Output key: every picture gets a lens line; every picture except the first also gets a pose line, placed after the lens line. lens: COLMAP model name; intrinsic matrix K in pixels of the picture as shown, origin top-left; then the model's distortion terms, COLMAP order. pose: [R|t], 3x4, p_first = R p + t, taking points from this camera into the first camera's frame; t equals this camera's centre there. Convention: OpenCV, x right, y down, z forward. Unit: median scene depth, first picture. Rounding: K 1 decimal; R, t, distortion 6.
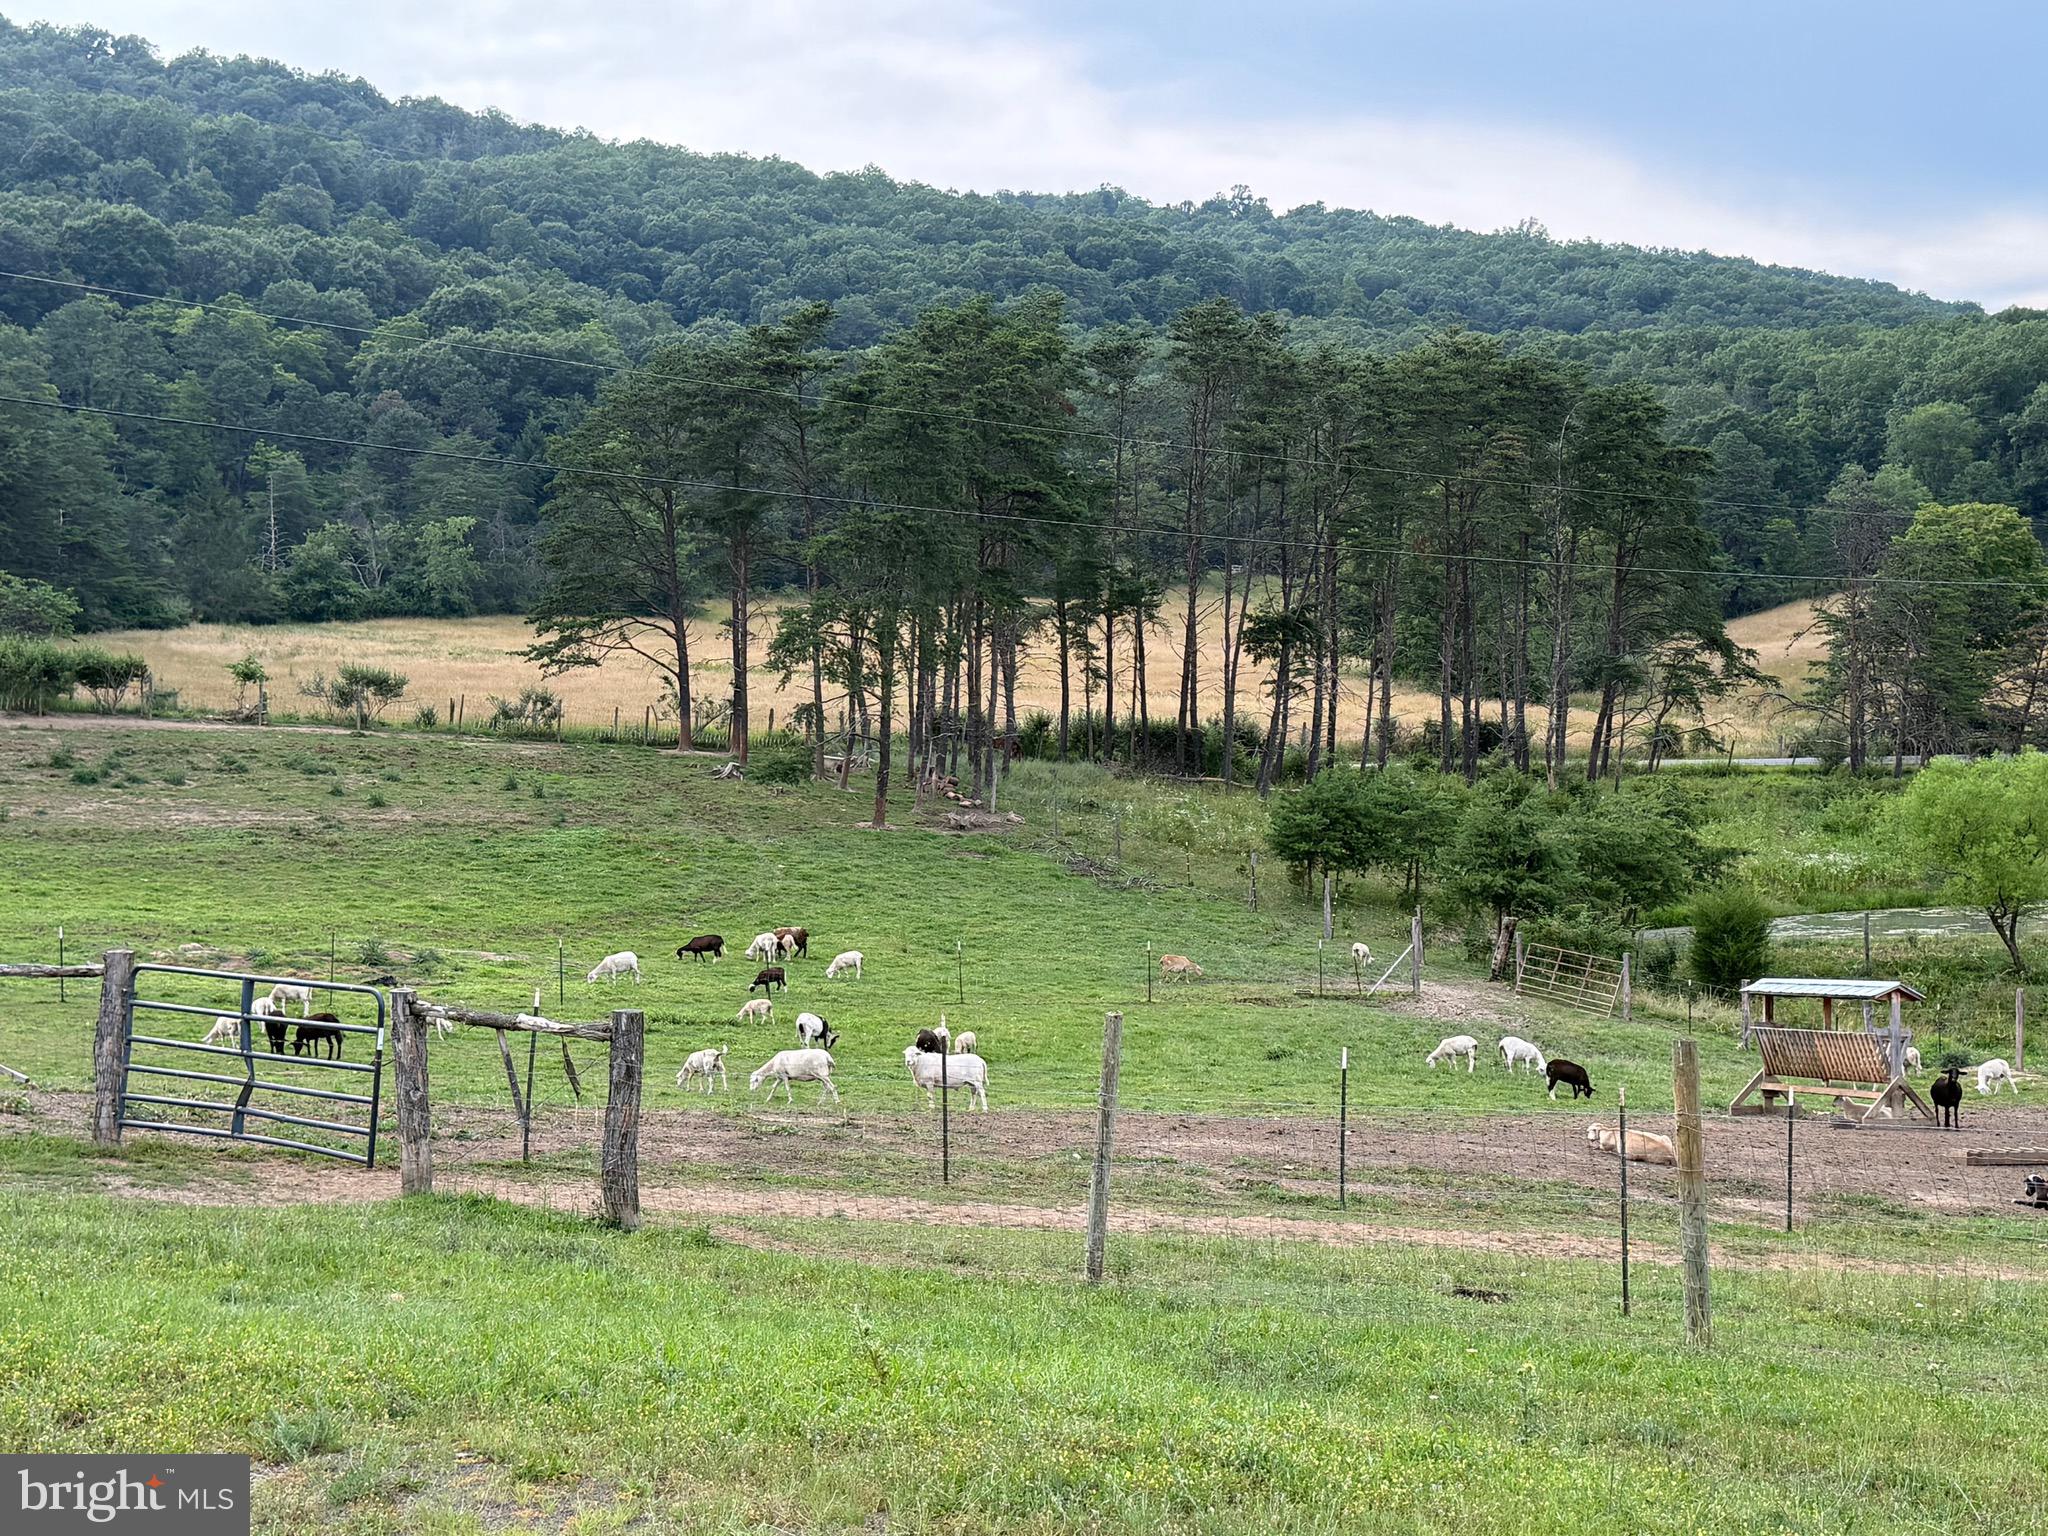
lens RADIAL K [[2725.6, 0, 1028.8], [0, 2725.6, 750.2], [0, 0, 1]] dist [0.127275, 0.000000]
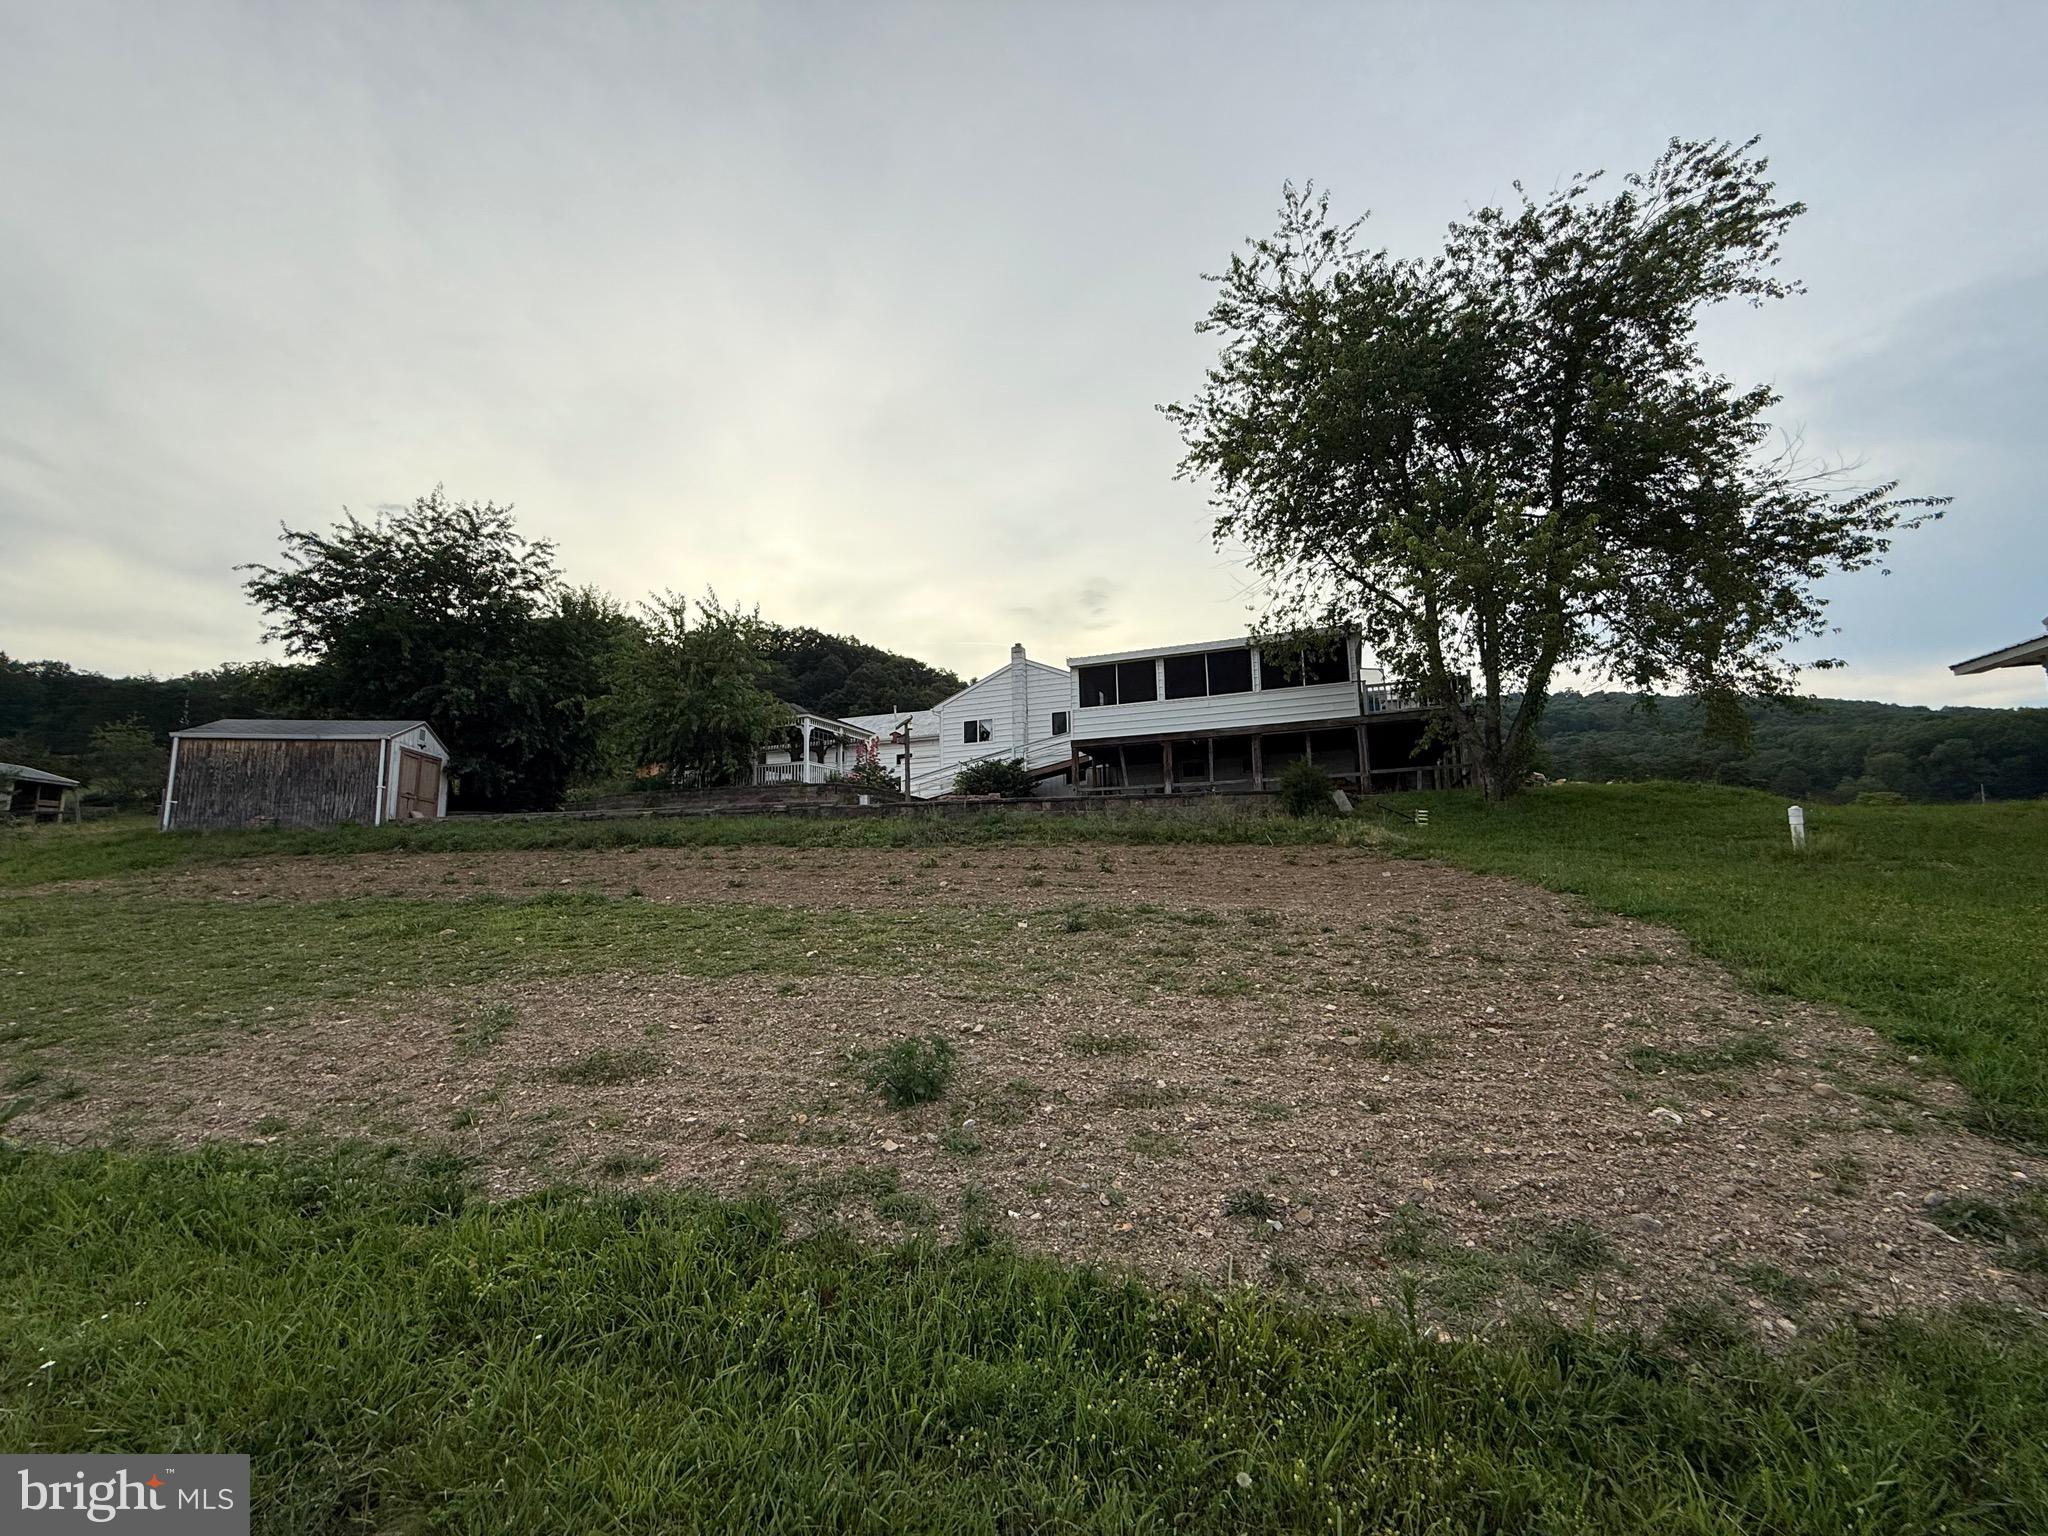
lens RADIAL K [[850.2, 0, 1024.4], [0, 850.2, 761.2], [0, 0, 1]] dist [0.016429, 0.000323]
pose [[0.882208, -0.050971, -0.468093, -0.028166], [-0.014508, 0.990709, -0.135222, 0.011415], [0.470636, 0.126085, 0.873272, -0.152380]]
